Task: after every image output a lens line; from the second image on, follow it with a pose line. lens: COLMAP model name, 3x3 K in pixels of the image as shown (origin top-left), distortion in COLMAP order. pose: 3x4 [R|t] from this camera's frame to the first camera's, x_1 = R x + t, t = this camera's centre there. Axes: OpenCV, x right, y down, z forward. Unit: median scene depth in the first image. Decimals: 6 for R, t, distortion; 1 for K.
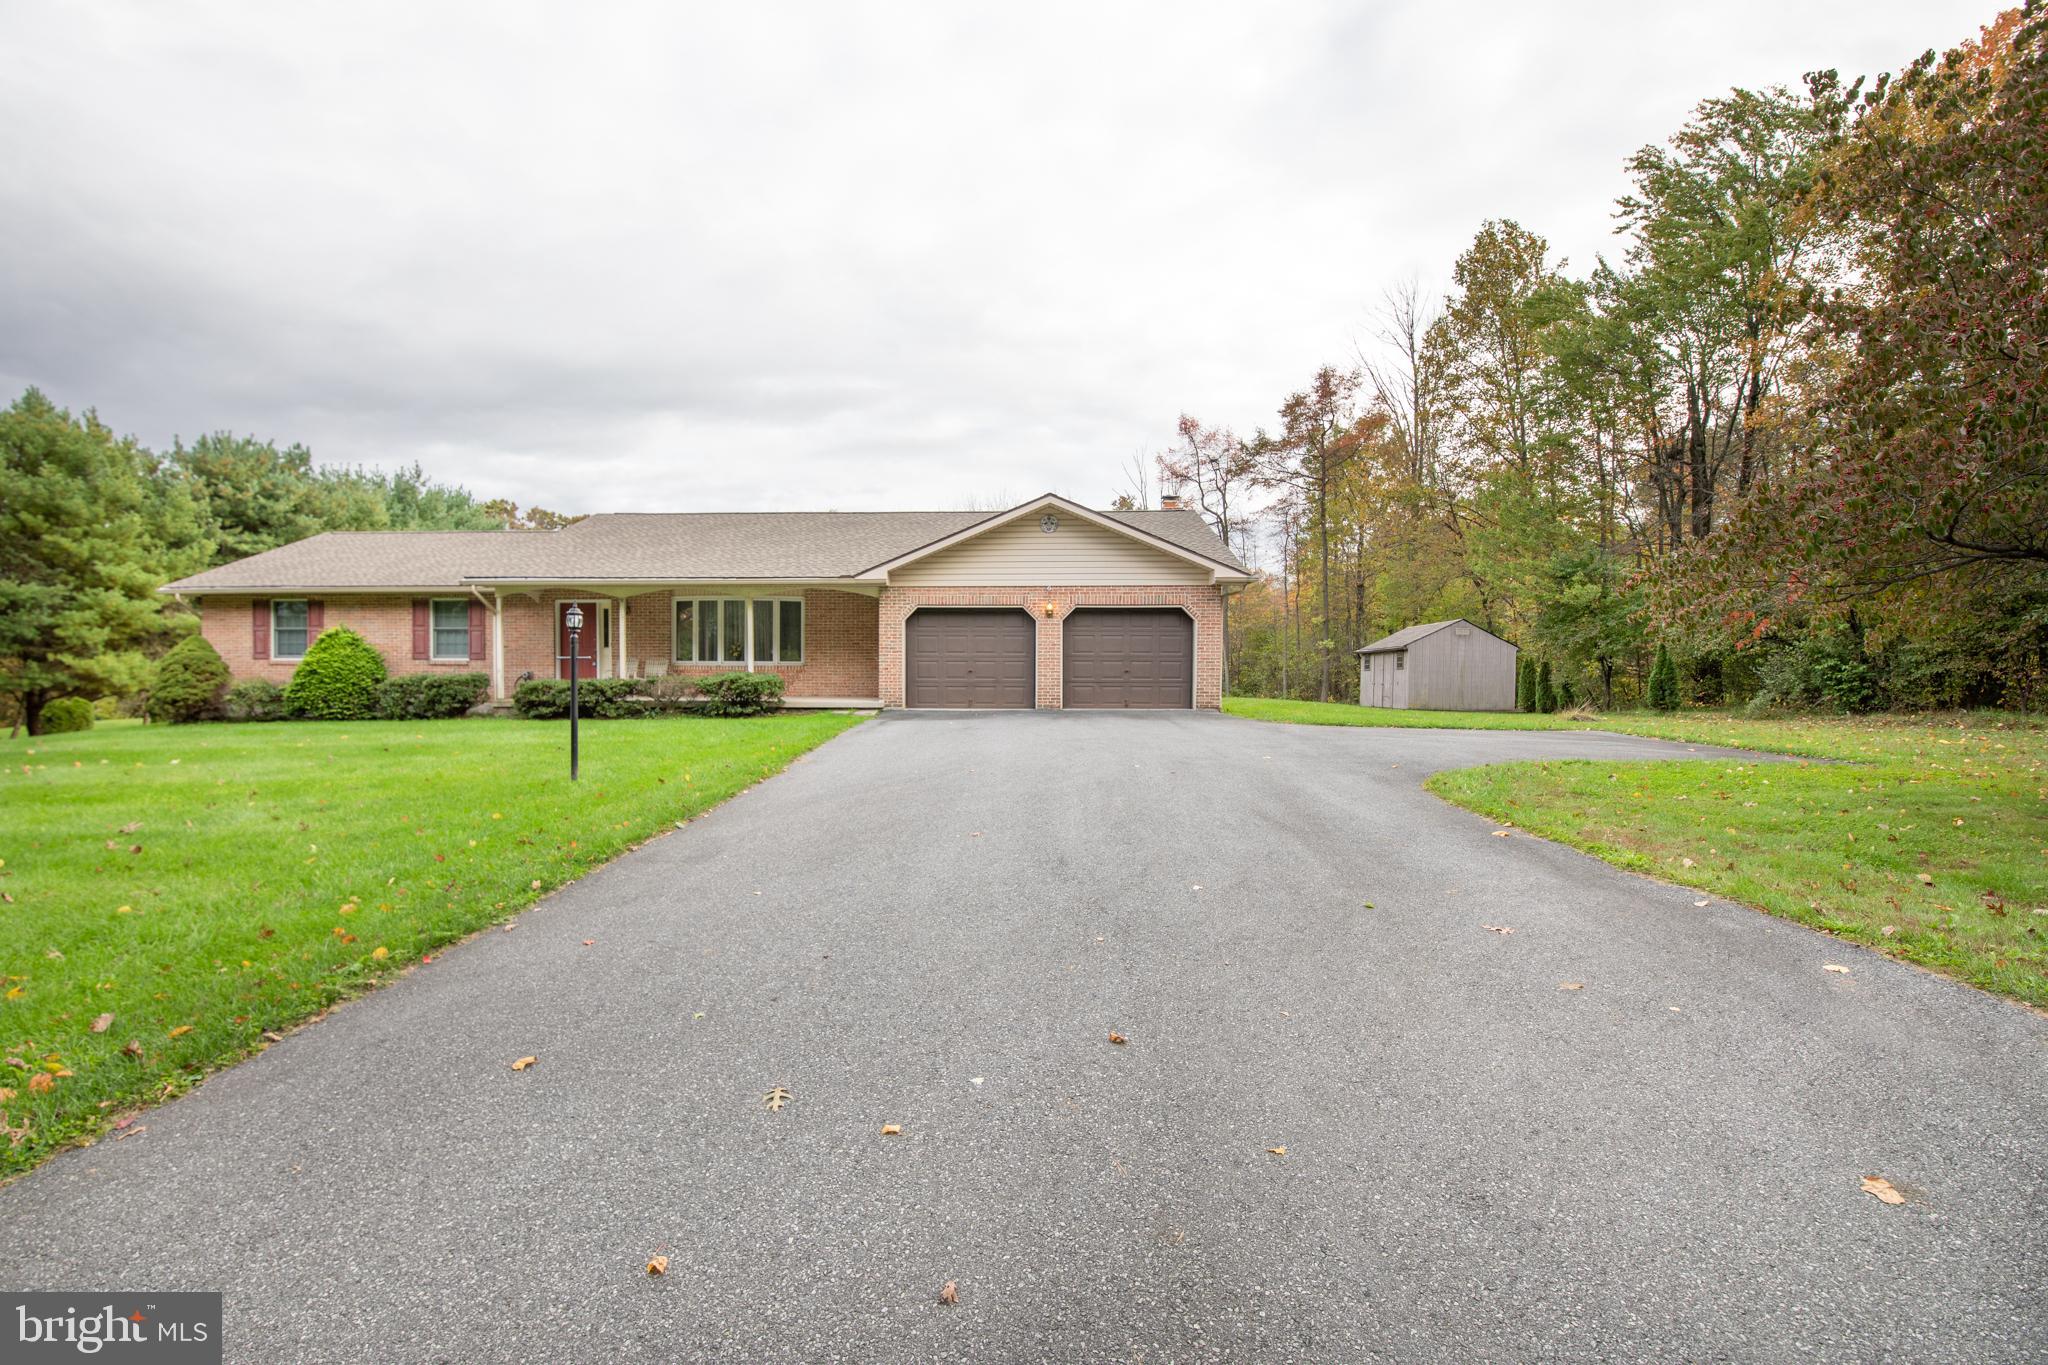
lens RADIAL K [[869.3, 0, 993.6], [0, 869.3, 671.2], [0, 0, 1]] dist [-0.002276, -0.000510]
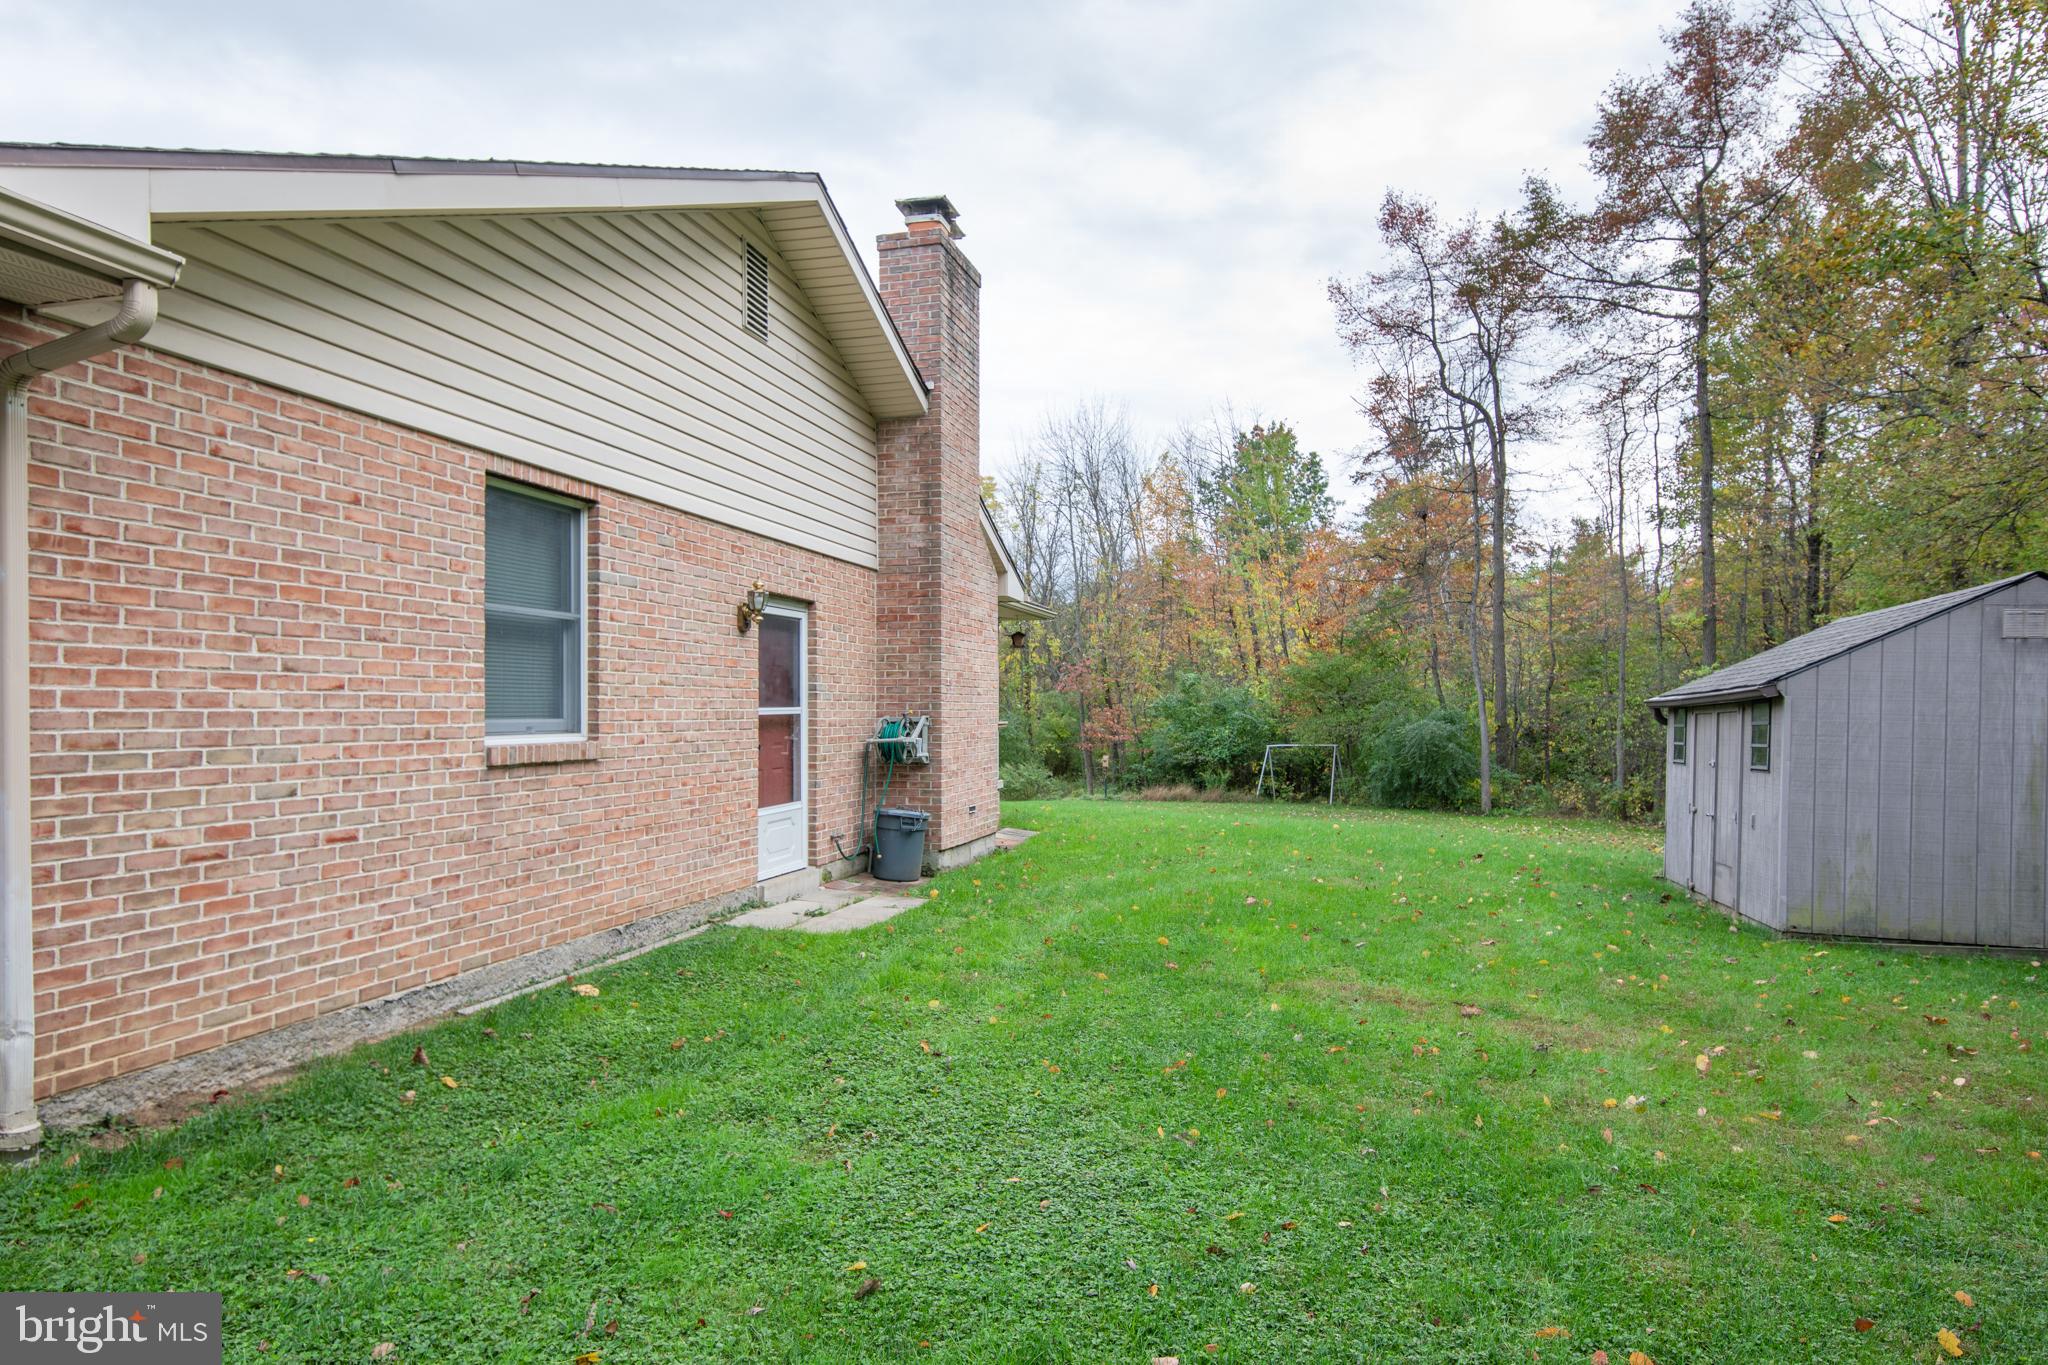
lens RADIAL K [[1241.1, 0, 989.2], [0, 1241.1, 712.1], [0, 0, 1]] dist [0.019133, -0.002099]
pose [[0.971998, -0.000131, -0.234988, 0.433506], [-0.000899, 0.999990, -0.004277, -0.024337], [0.234987, 0.004369, 0.971989, 0.756877]]
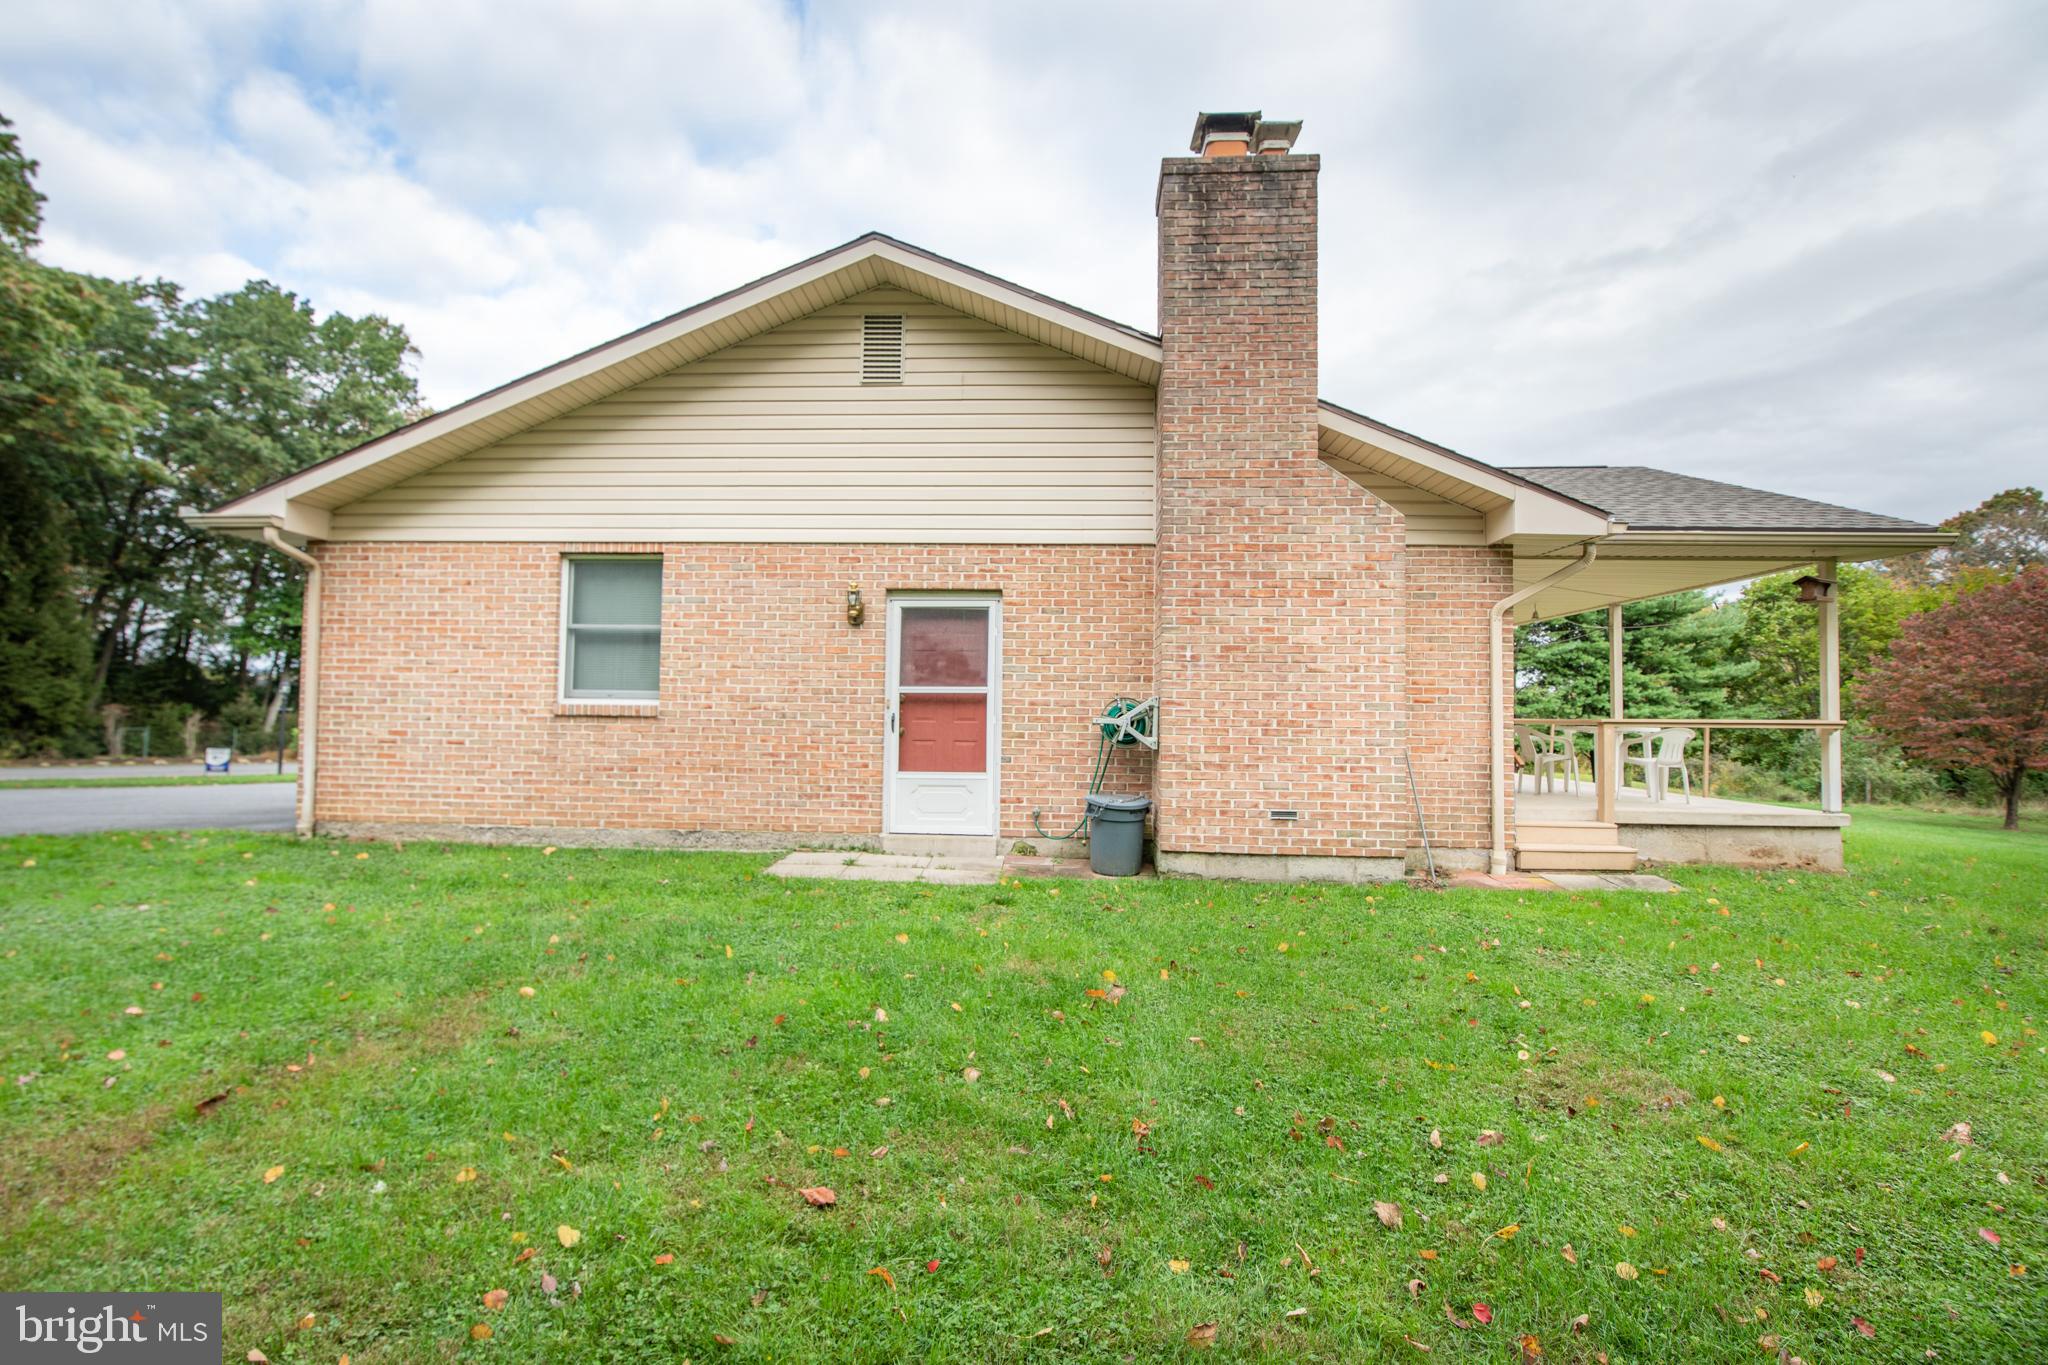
lens RADIAL K [[869.3, 0, 993.6], [0, 869.3, 671.2], [0, 0, 1]] dist [-0.002276, -0.000510]
pose [[-0.026311, -0.044649, -0.998656, 0.625037], [-0.020630, 0.998814, -0.044113, -0.018491], [0.999441, 0.019442, -0.027201, 1.236779]]
